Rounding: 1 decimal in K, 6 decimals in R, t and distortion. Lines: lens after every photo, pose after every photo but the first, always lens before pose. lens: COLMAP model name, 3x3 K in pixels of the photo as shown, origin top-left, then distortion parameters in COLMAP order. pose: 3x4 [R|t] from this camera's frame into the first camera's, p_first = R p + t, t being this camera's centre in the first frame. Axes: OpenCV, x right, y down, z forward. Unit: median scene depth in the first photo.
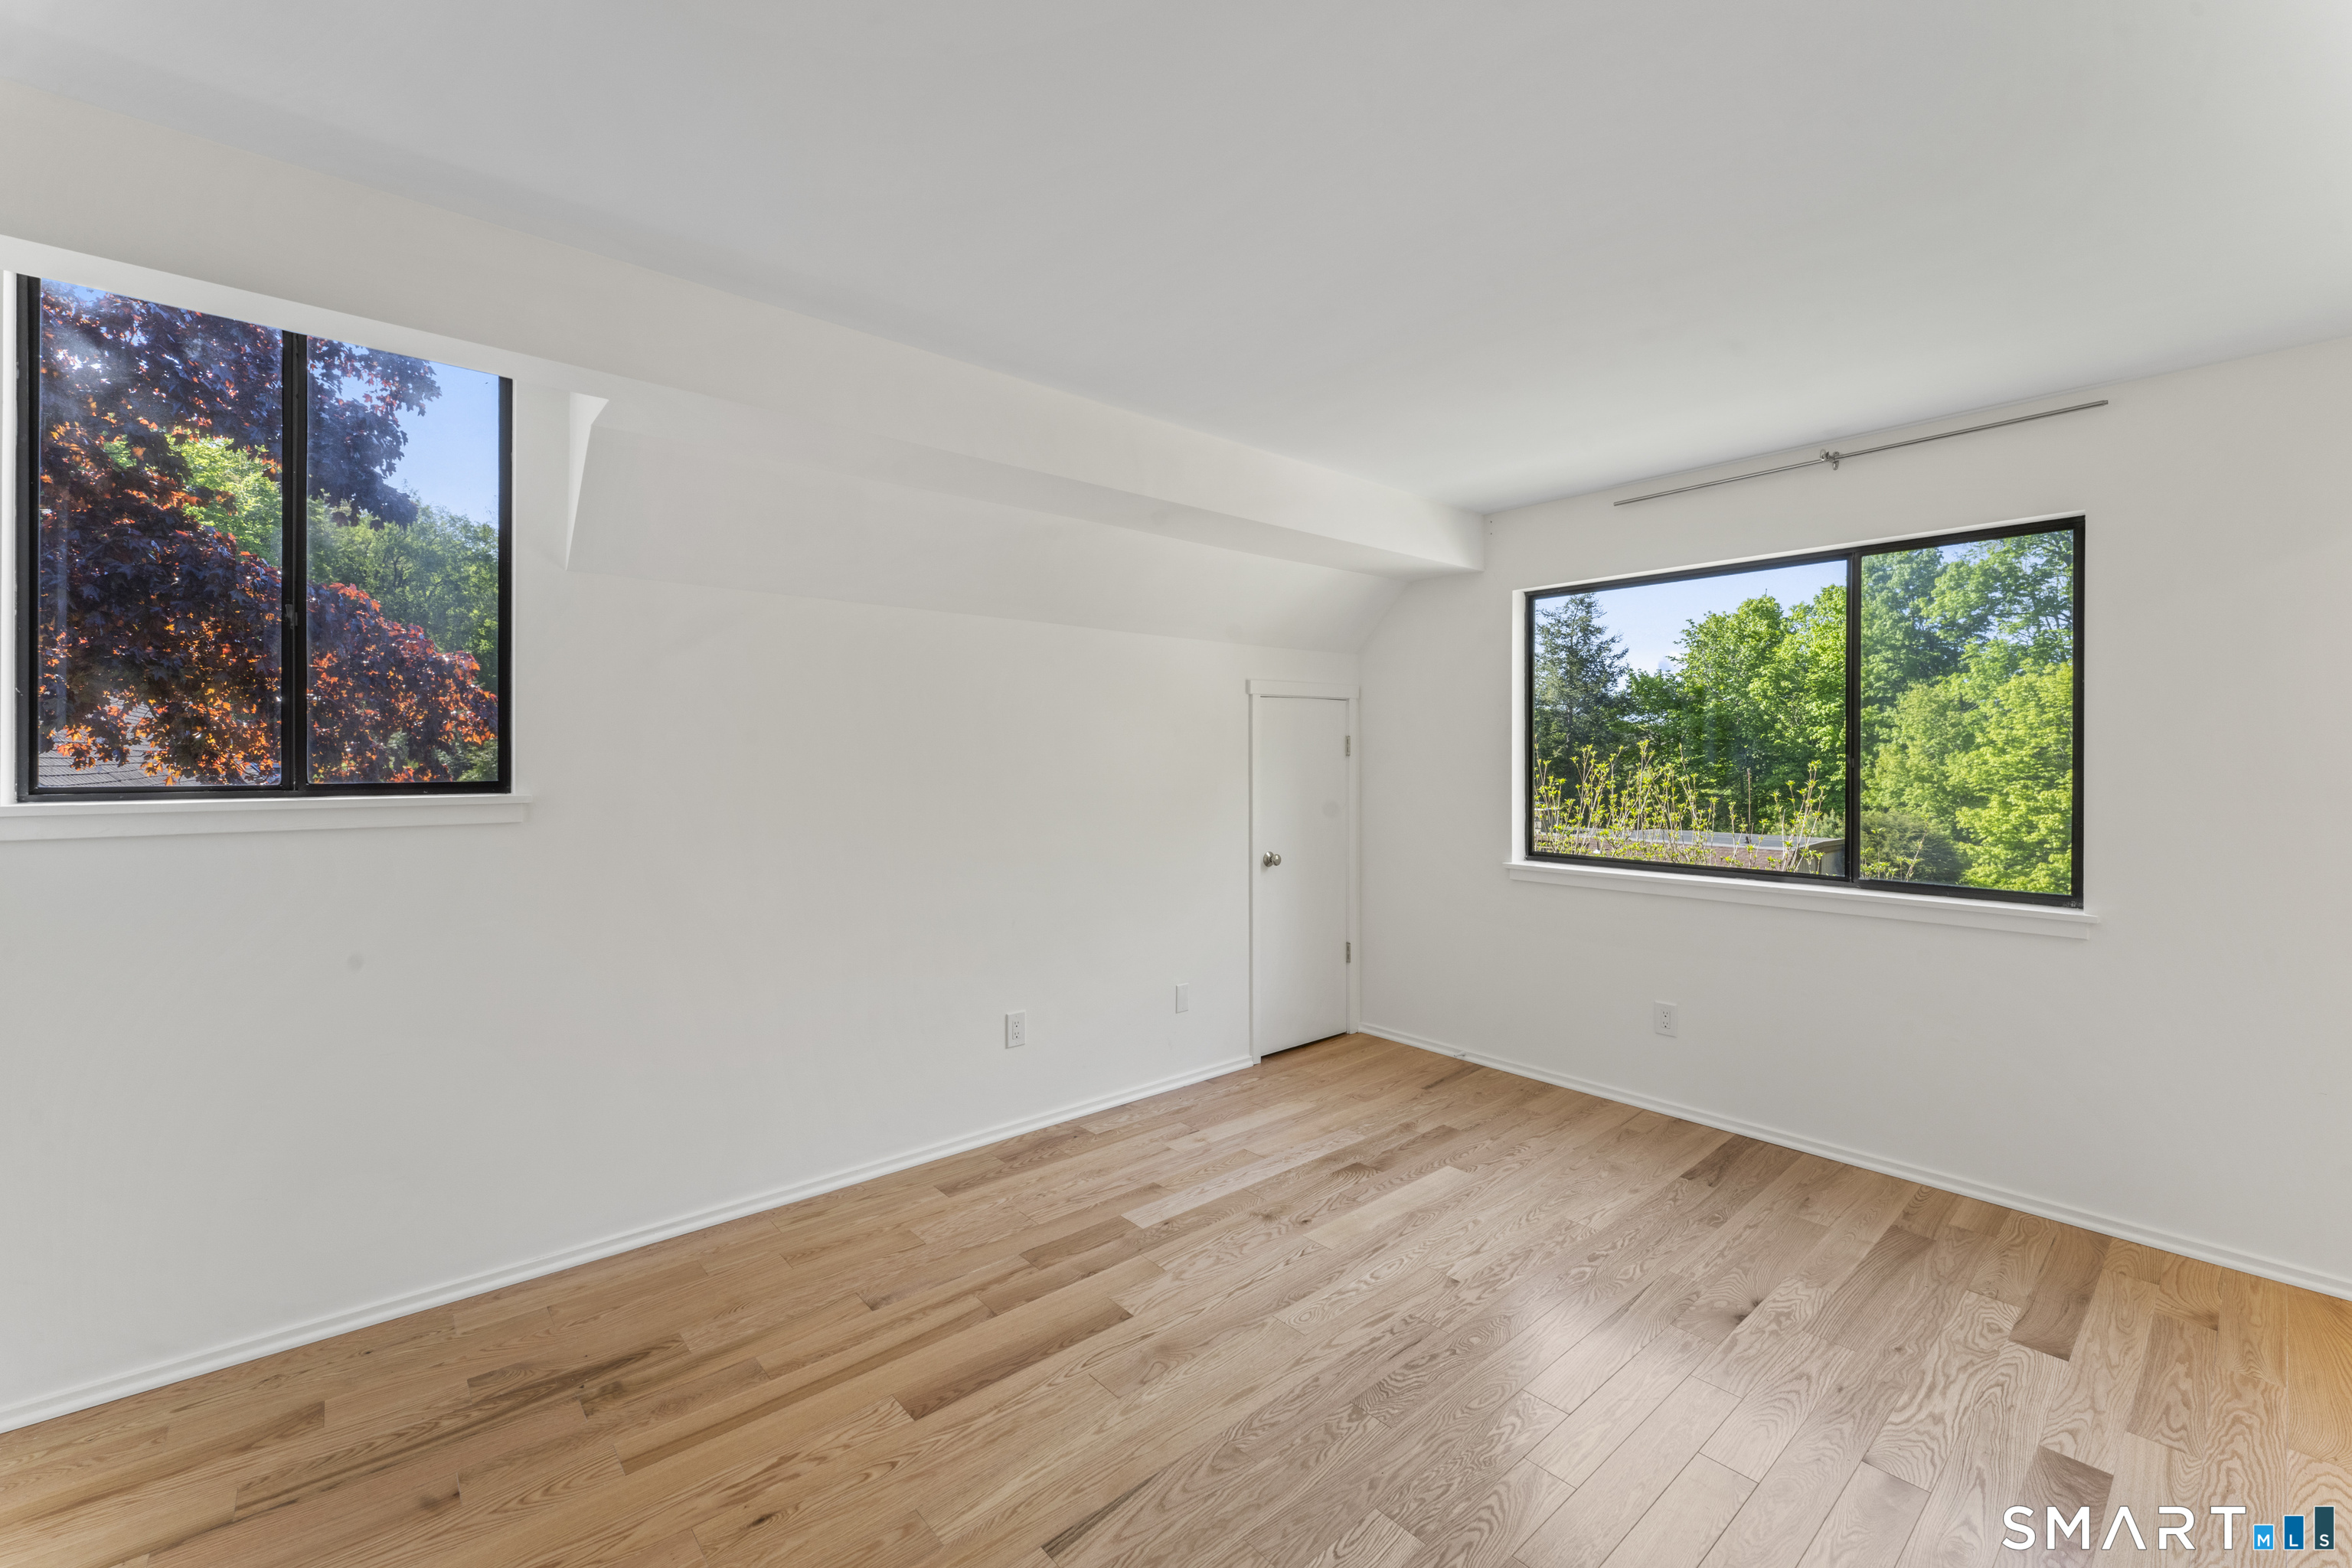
lens RADIAL K [[949.9, 0, 1173.6], [0, 949.9, 764.7], [0, 0, 1]] dist [-0.001605, -0.000190]
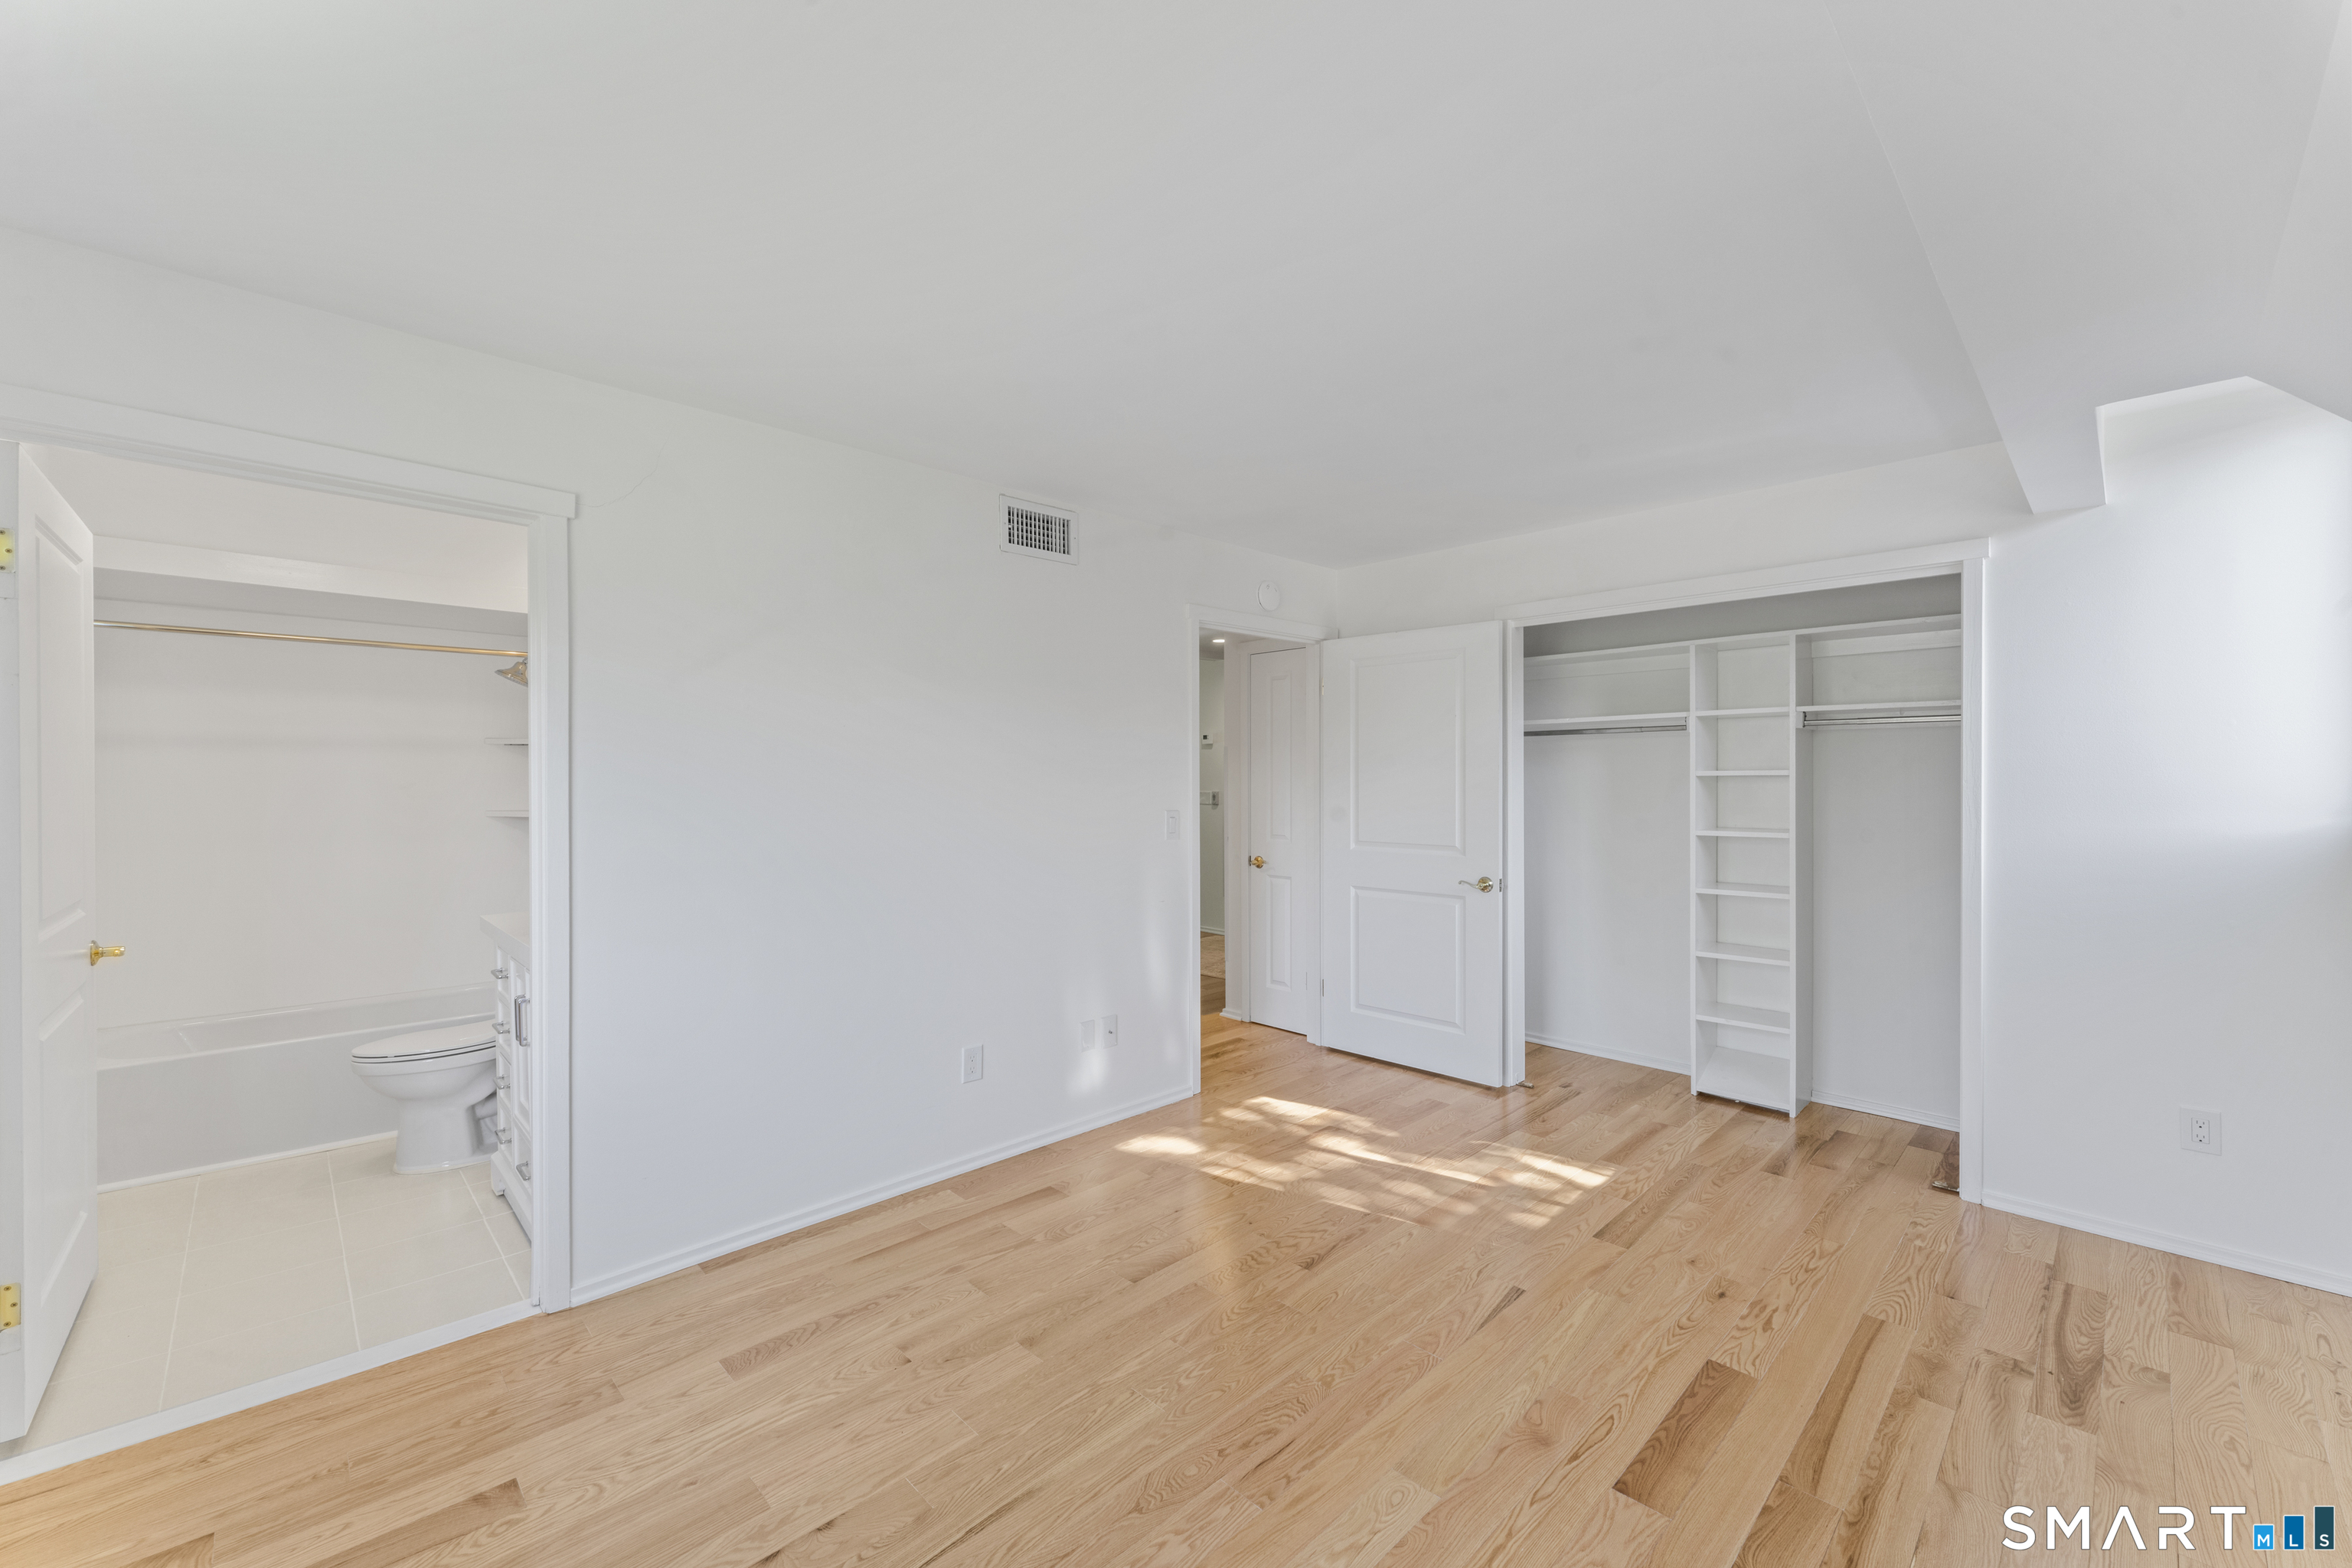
lens RADIAL K [[949.9, 0, 1181.3], [0, 949.9, 784.6], [0, 0, 1]] dist [-0.001605, -0.000190]
pose [[-0.997959, 0.000908, -0.063848, 0.326051], [-0.000128, 0.999868, 0.016229, -0.014050], [0.063855, 0.016204, -0.997828, 1.571416]]
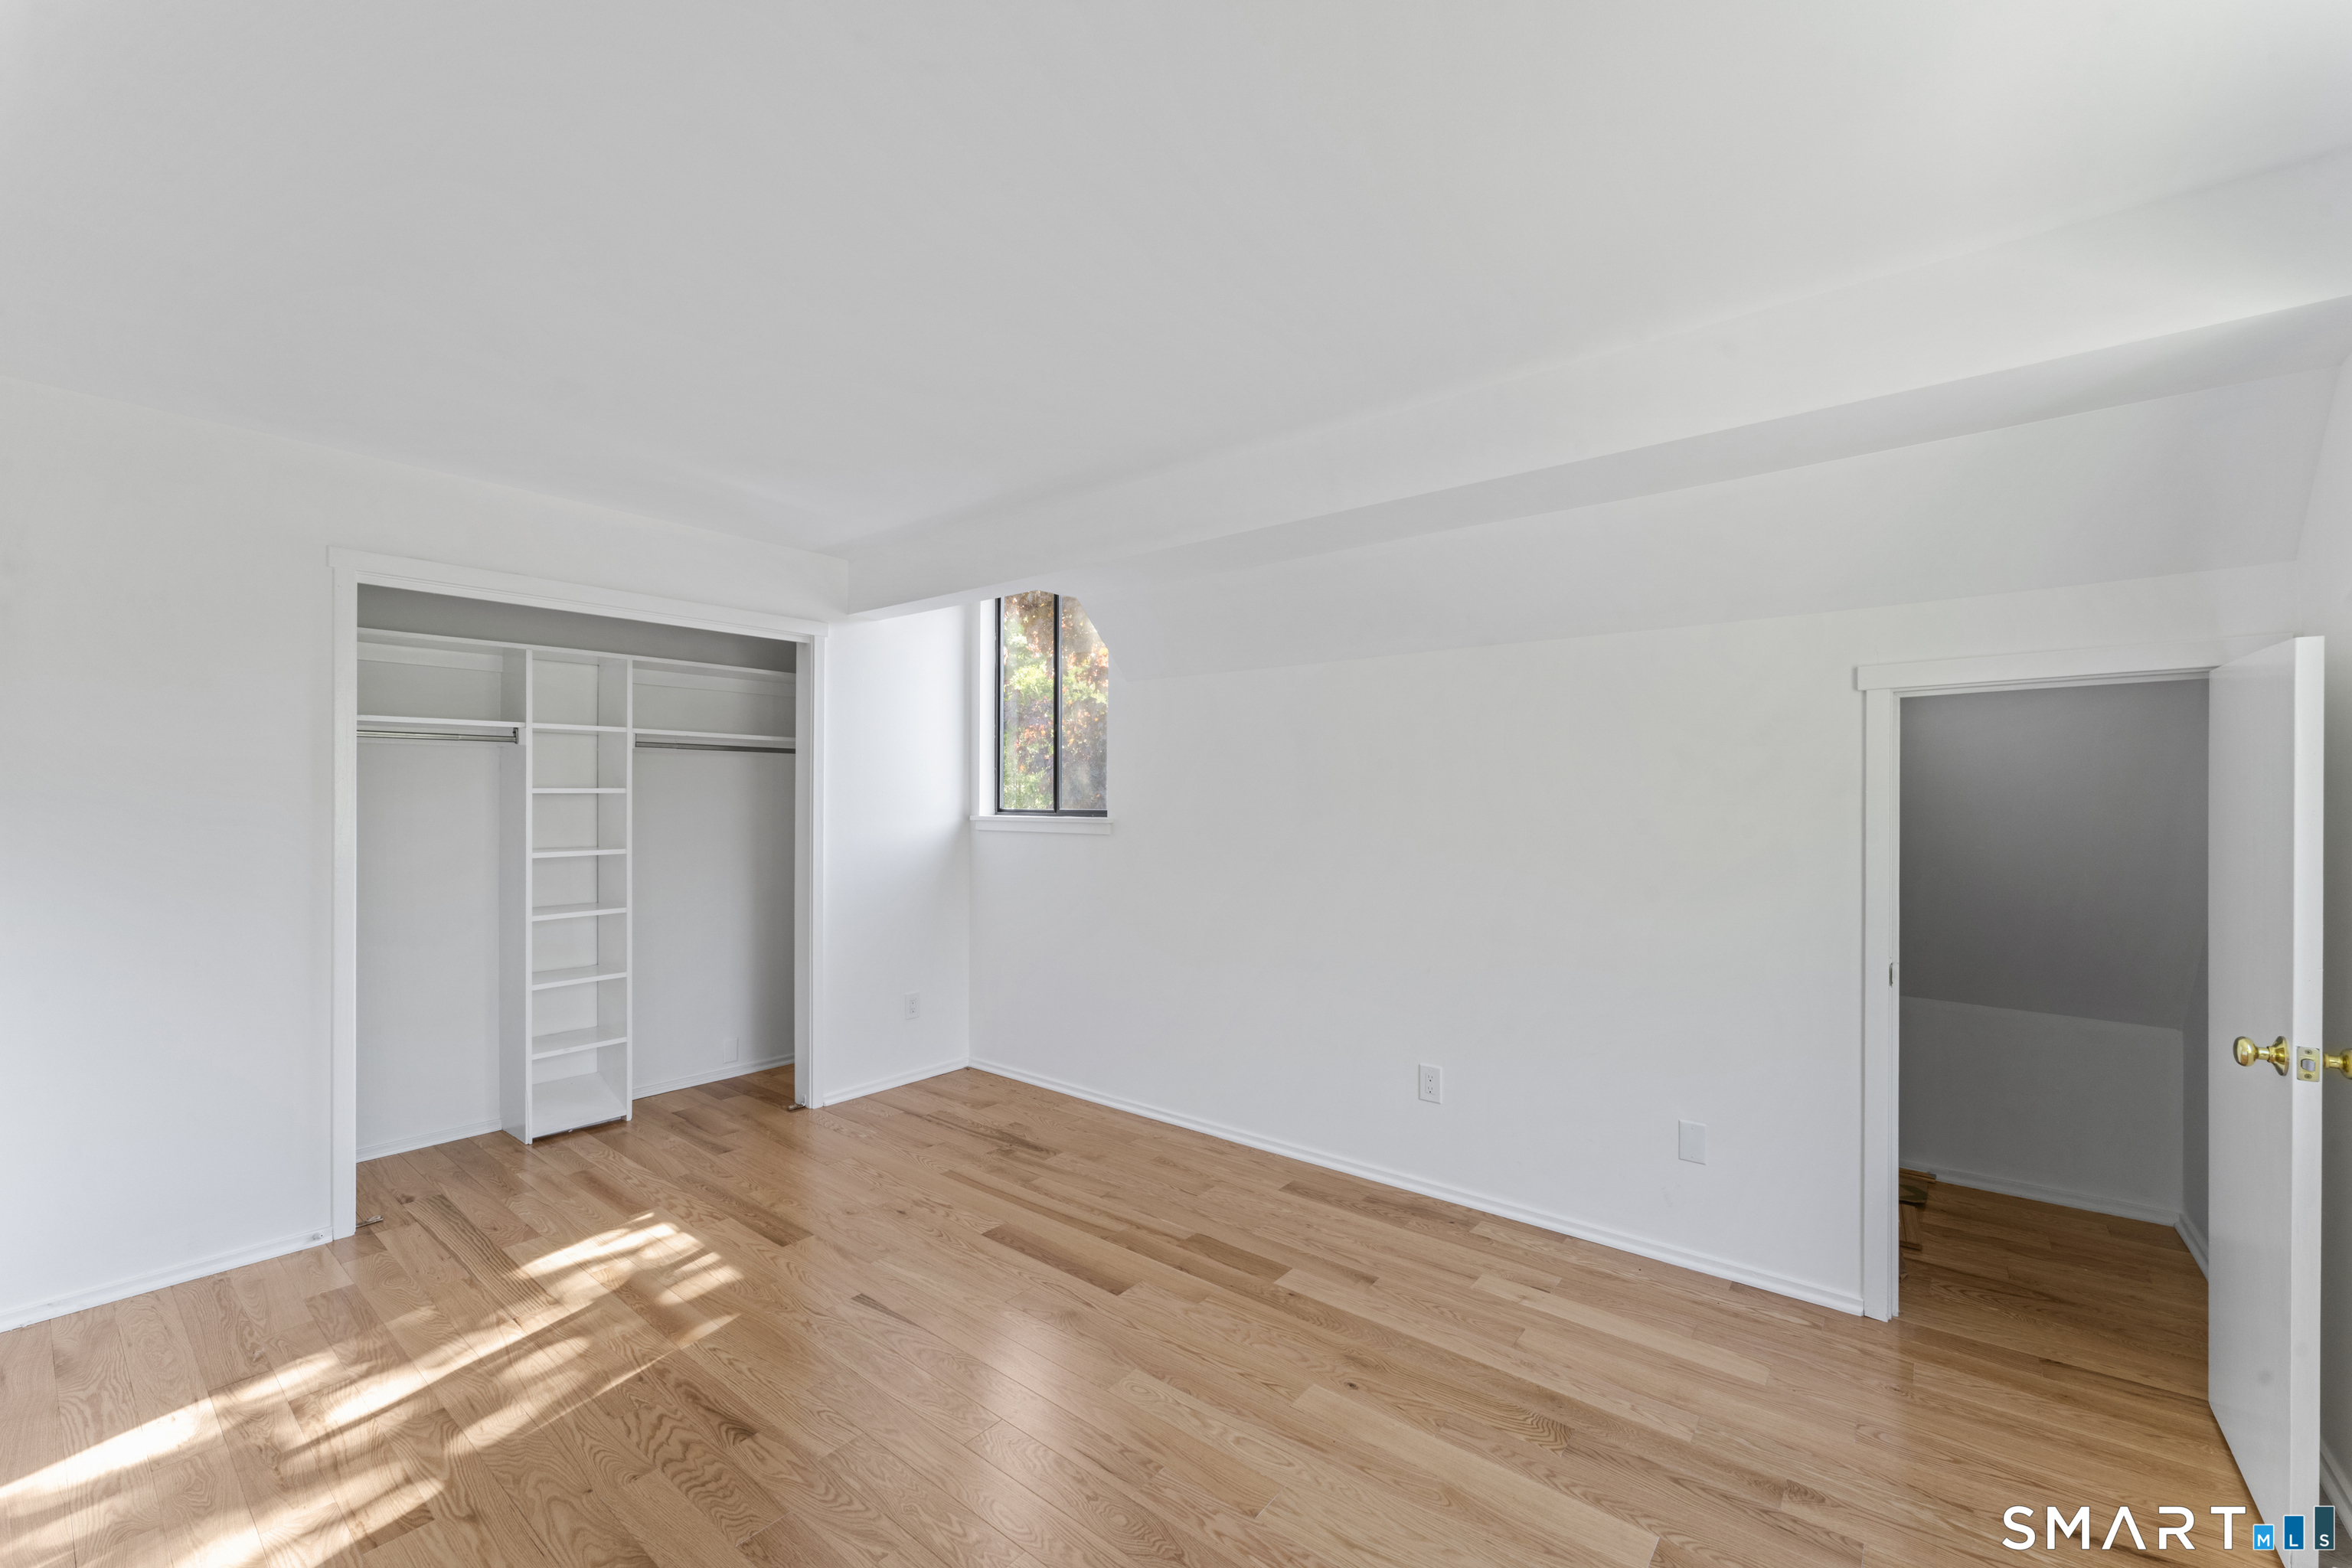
lens RADIAL K [[949.9, 0, 1183.6], [0, 949.9, 795.6], [0, 0, 1]] dist [-0.001605, -0.000190]
pose [[0.194738, -0.001999, -0.980853, 0.959718], [-0.010083, 0.999941, -0.004040, -0.003804], [0.980804, 0.010676, 0.194706, 0.763593]]
